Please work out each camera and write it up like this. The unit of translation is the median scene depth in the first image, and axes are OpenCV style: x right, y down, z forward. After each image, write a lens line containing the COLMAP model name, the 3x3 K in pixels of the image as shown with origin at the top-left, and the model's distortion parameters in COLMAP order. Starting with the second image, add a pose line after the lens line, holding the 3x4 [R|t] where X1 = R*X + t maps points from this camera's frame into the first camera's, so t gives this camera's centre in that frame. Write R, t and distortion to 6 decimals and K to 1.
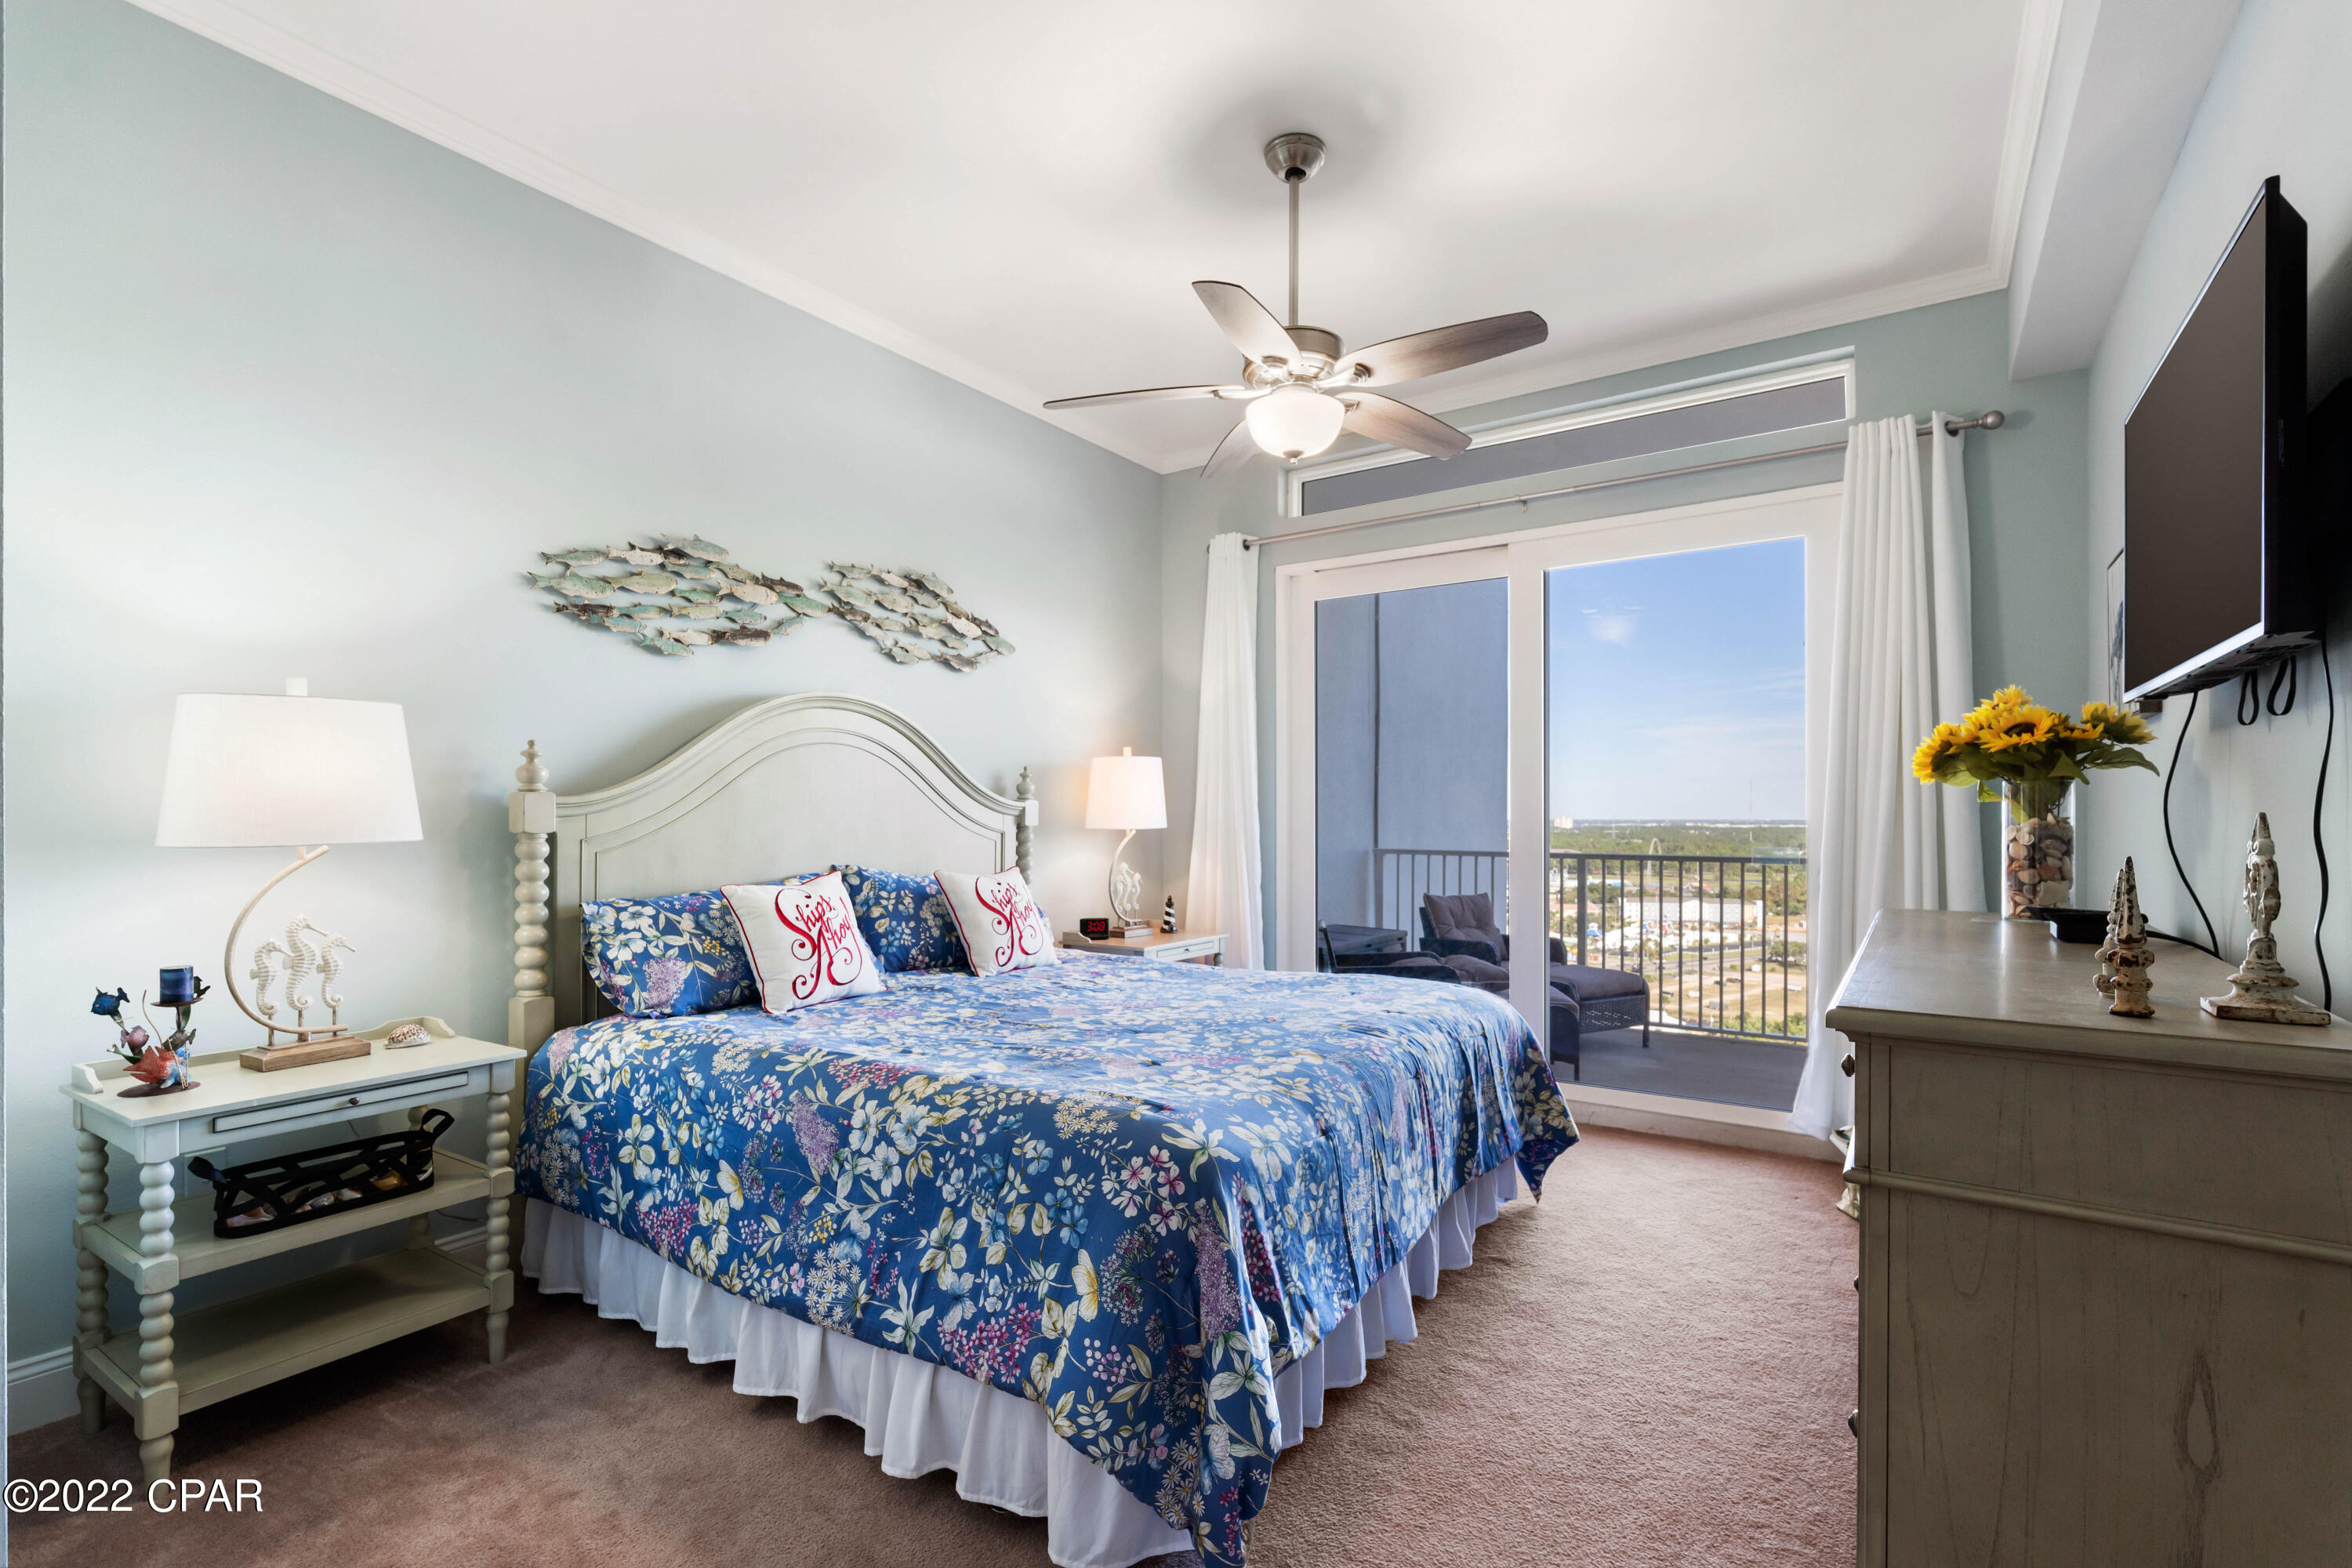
lens RADIAL K [[1047.2, 0, 1202.2], [0, 1047.2, 807.5], [0, 0, 1]] dist [-0.007192, 0.001257]
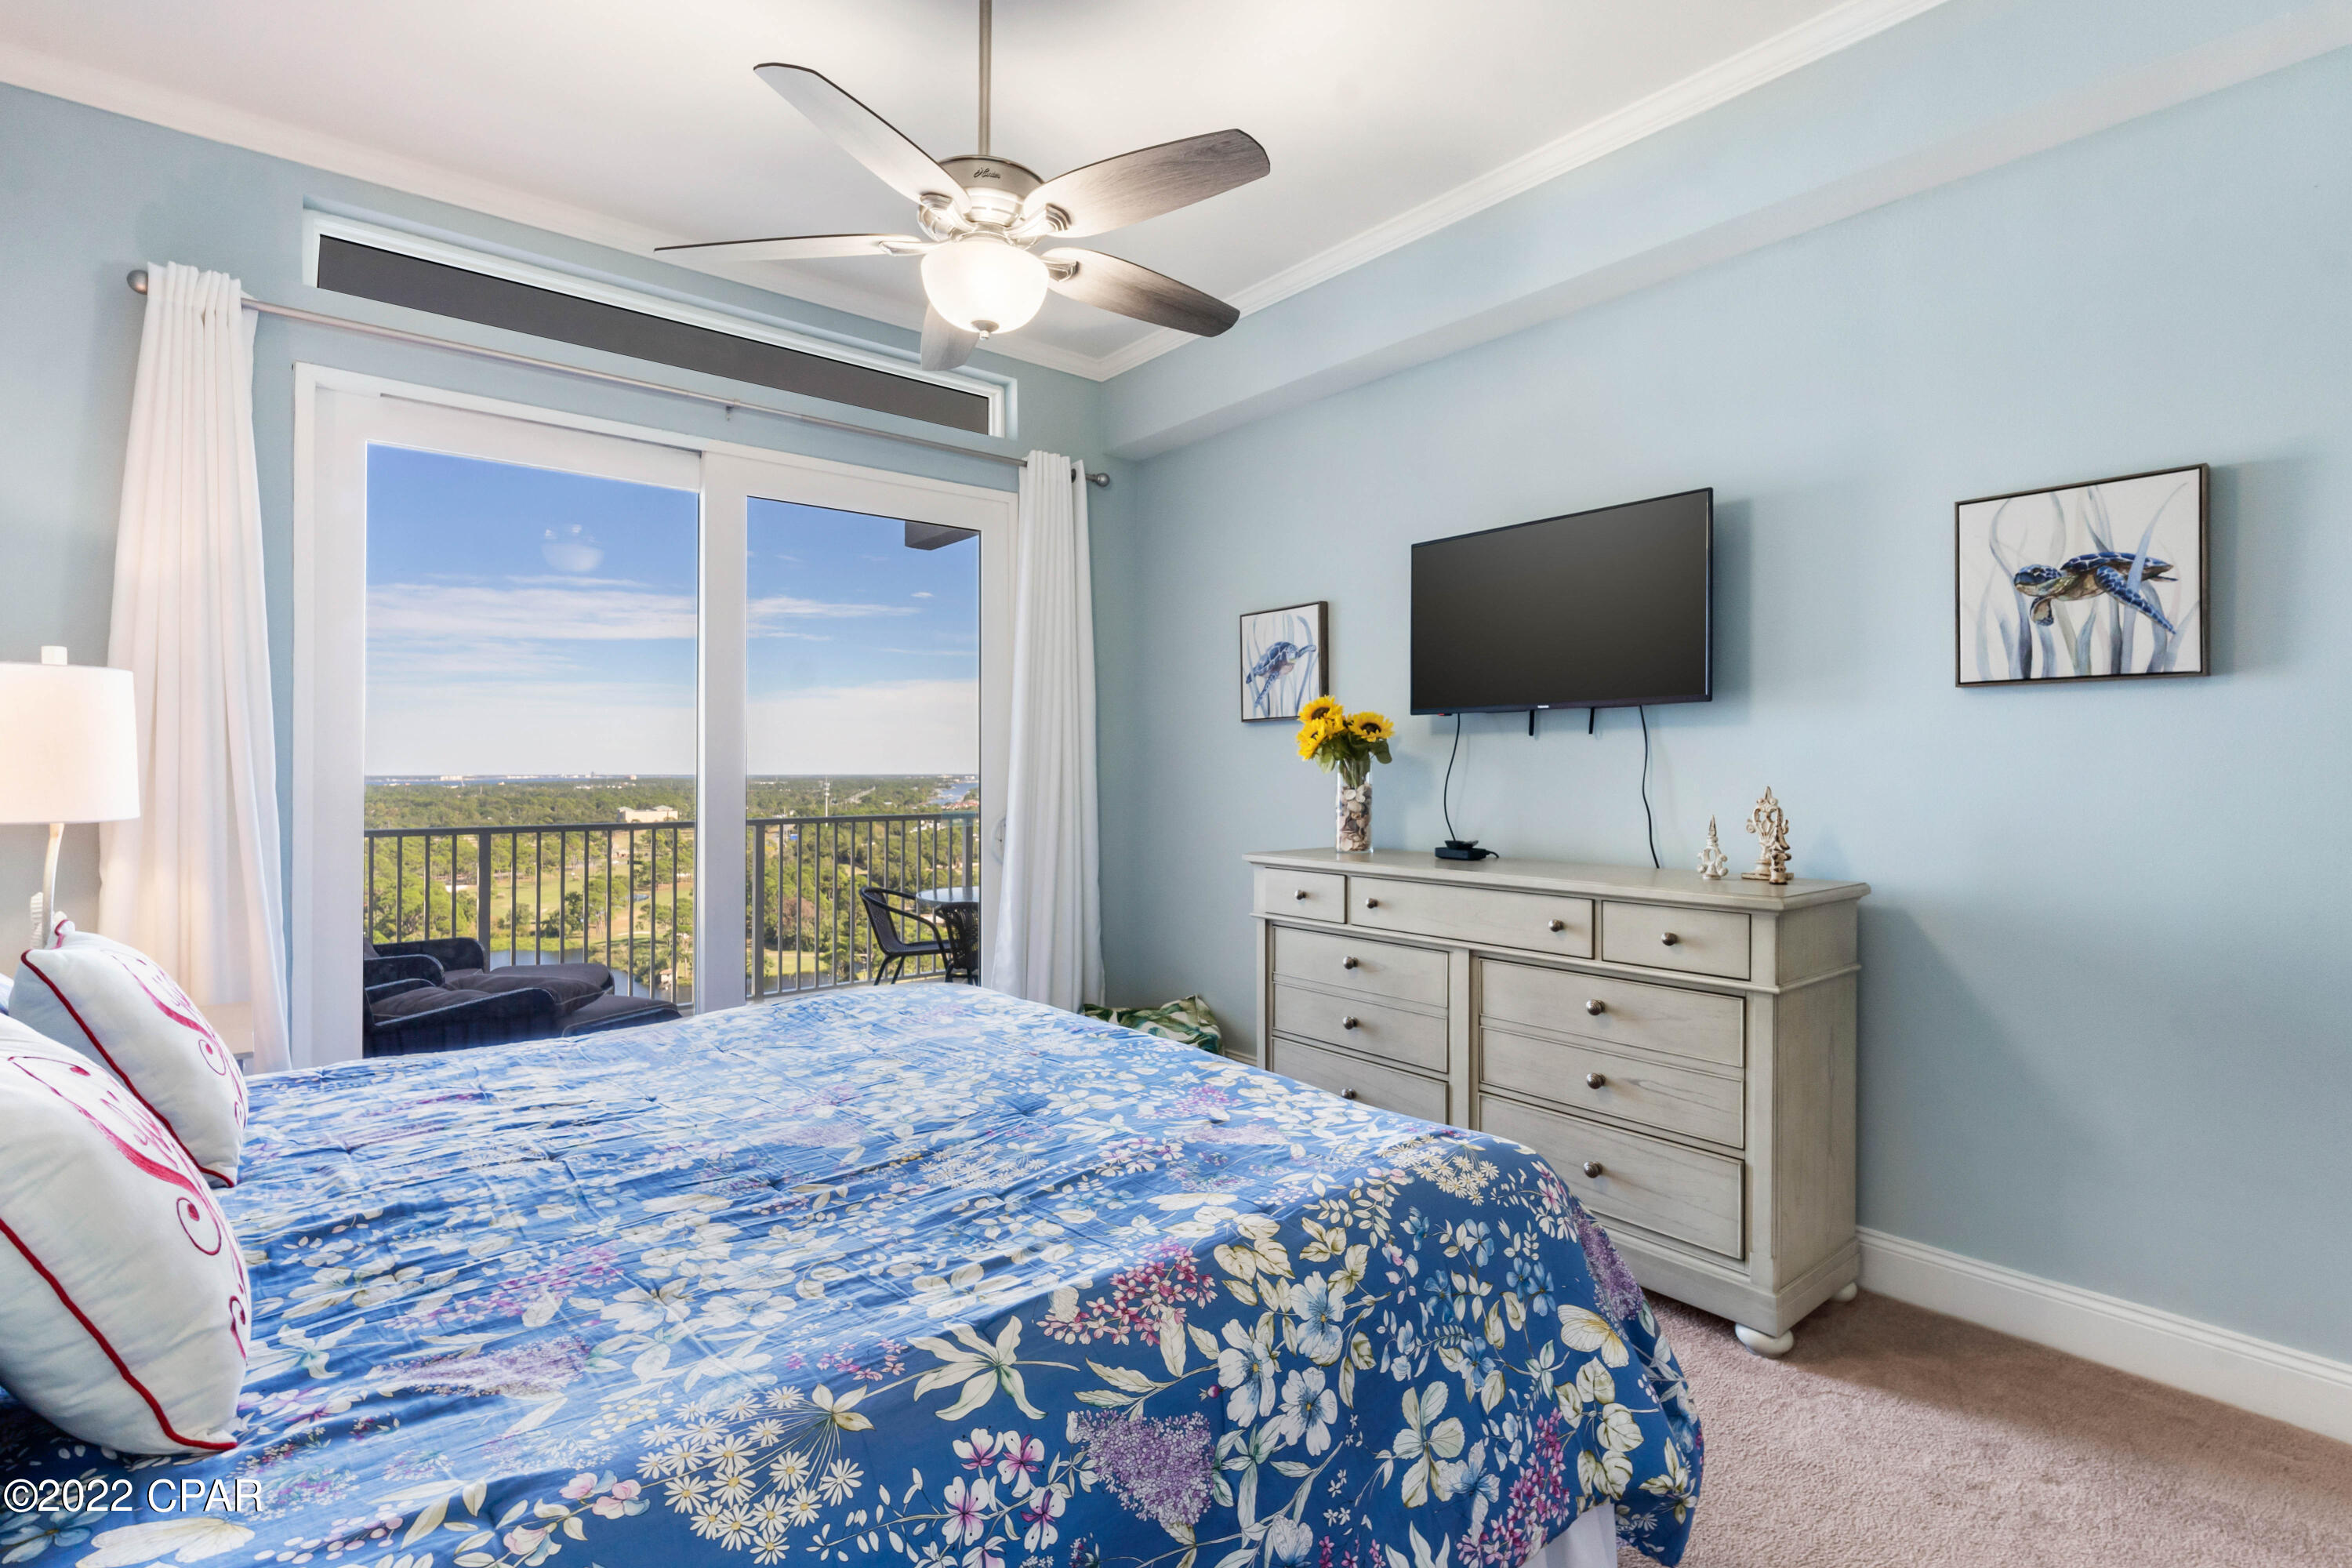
lens RADIAL K [[1047.2, 0, 1223.7], [0, 1047.2, 768.9], [0, 0, 1]] dist [-0.007192, 0.001257]
pose [[0.301774, 0.001933, 0.953378, -0.879161], [-0.006629, 0.999978, 0.000070, -0.013935], [-0.953356, -0.006341, 0.301780, 0.873778]]
